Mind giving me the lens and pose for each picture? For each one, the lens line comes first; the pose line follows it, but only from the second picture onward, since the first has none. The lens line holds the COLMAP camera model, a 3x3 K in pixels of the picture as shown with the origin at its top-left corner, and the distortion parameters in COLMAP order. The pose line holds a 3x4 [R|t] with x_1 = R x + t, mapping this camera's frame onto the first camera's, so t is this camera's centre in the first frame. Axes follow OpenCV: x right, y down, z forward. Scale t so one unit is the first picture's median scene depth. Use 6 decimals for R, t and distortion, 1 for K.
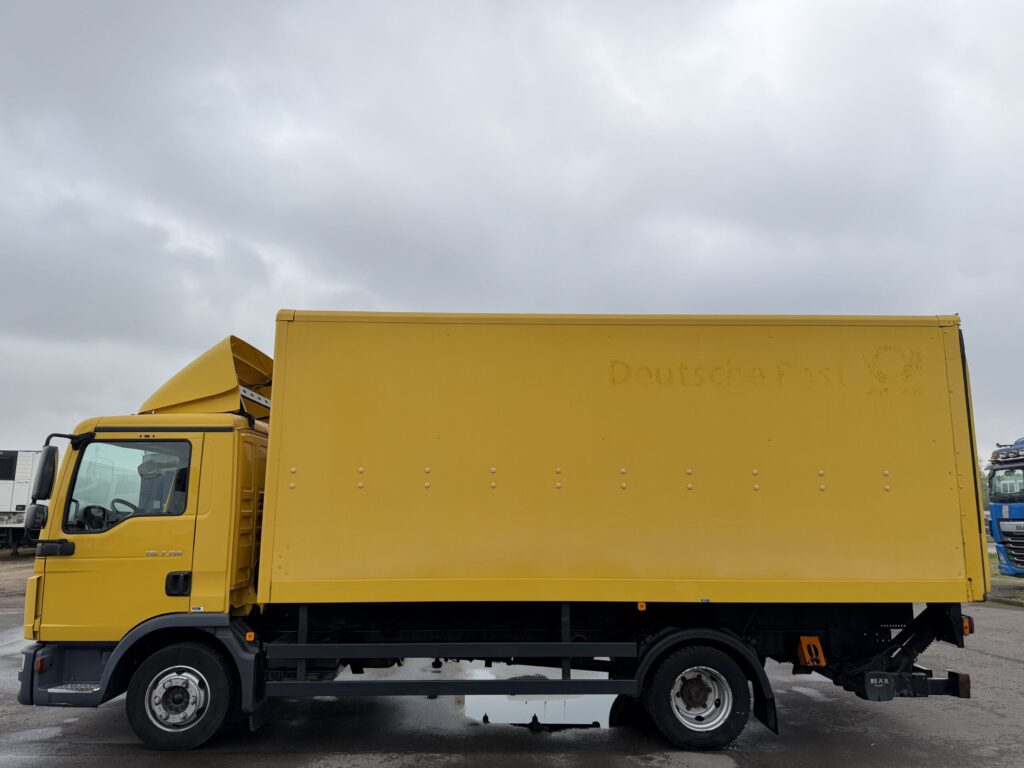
lens RADIAL K [[731.7, 0, 512.0], [0, 731.7, 384.0], [0, 0, 1]] dist [0.078038, -0.082118]
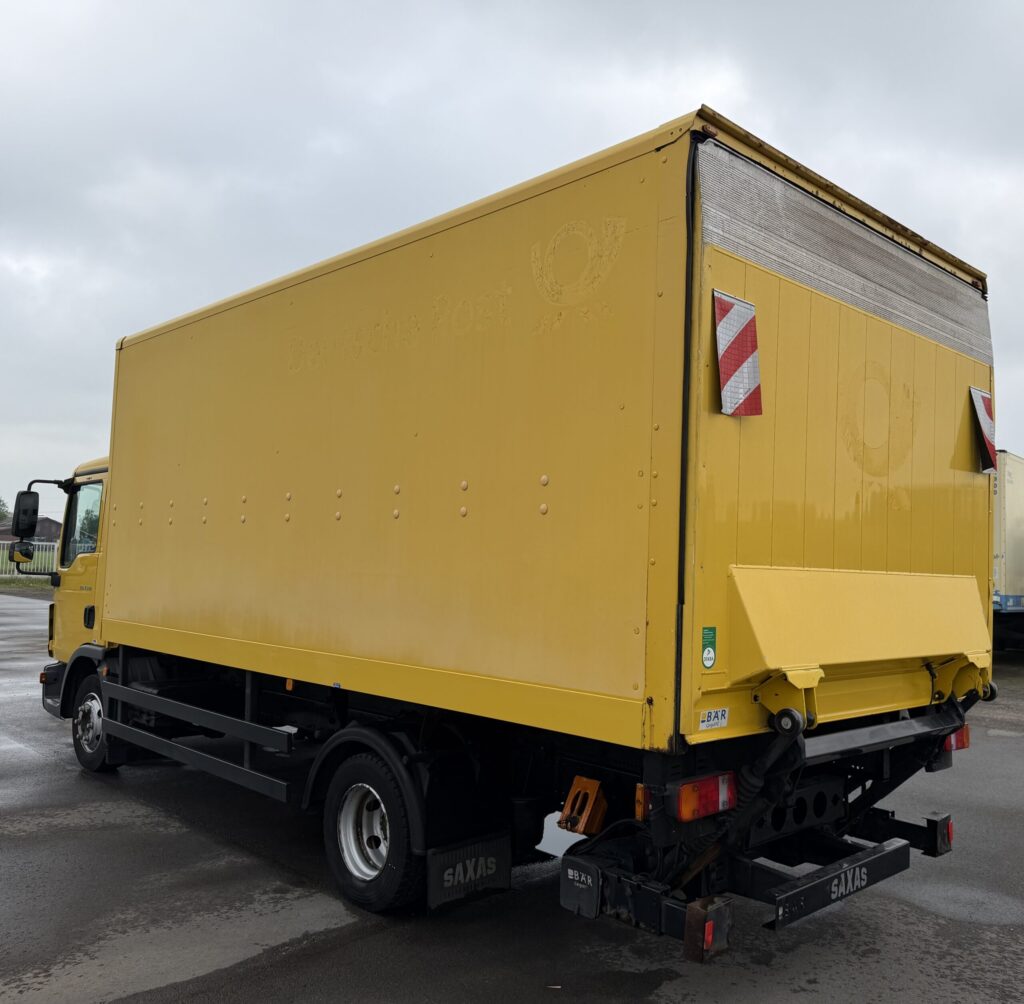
lens RADIAL K [[925.2, 0, 512.0], [0, 925.2, 502.0], [0, 0, 1]] dist [0.137192, -0.198528]
pose [[0.686042, -0.030470, -0.726923, 0.967917], [0.092715, 0.994638, 0.045809, 0.105101], [0.721630, -0.098824, 0.685189, 0.551449]]
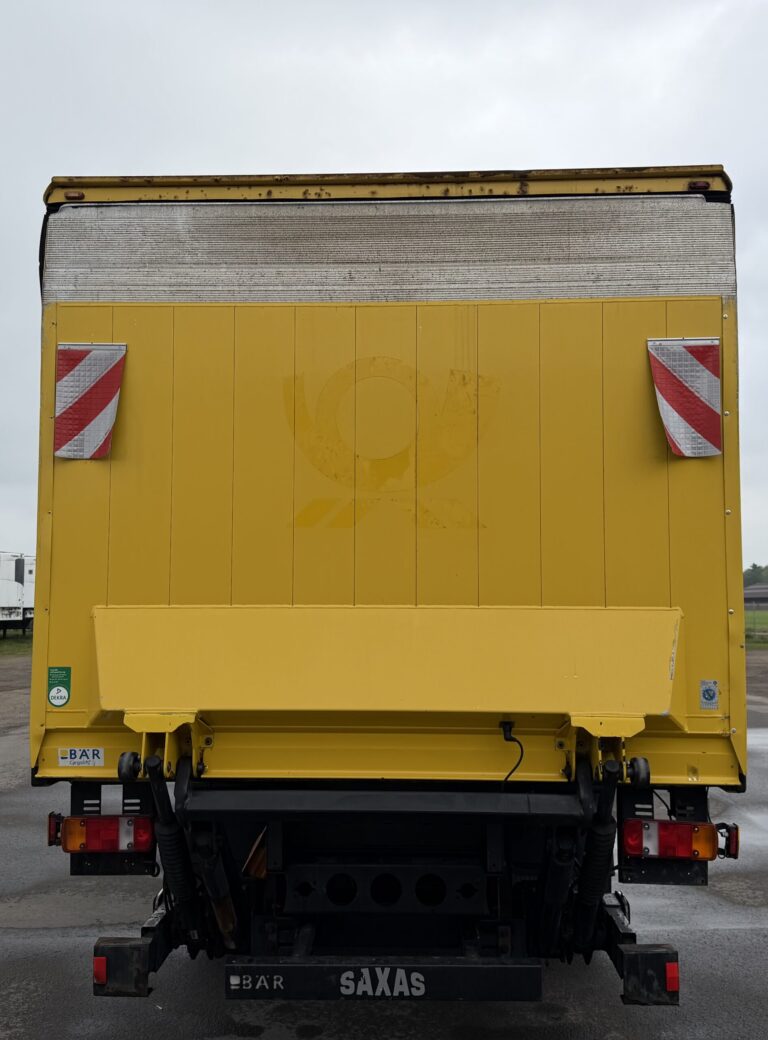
lens RADIAL K [[920.5, 0, 384.3], [0, 920.5, 541.1], [0, 0, 1]] dist [0.045344, -0.020491]
pose [[-0.053168, -0.082807, -0.995146, 1.200803], [0.164491, 0.982216, -0.090519, 0.220593], [0.984945, -0.168506, -0.038602, 1.222646]]
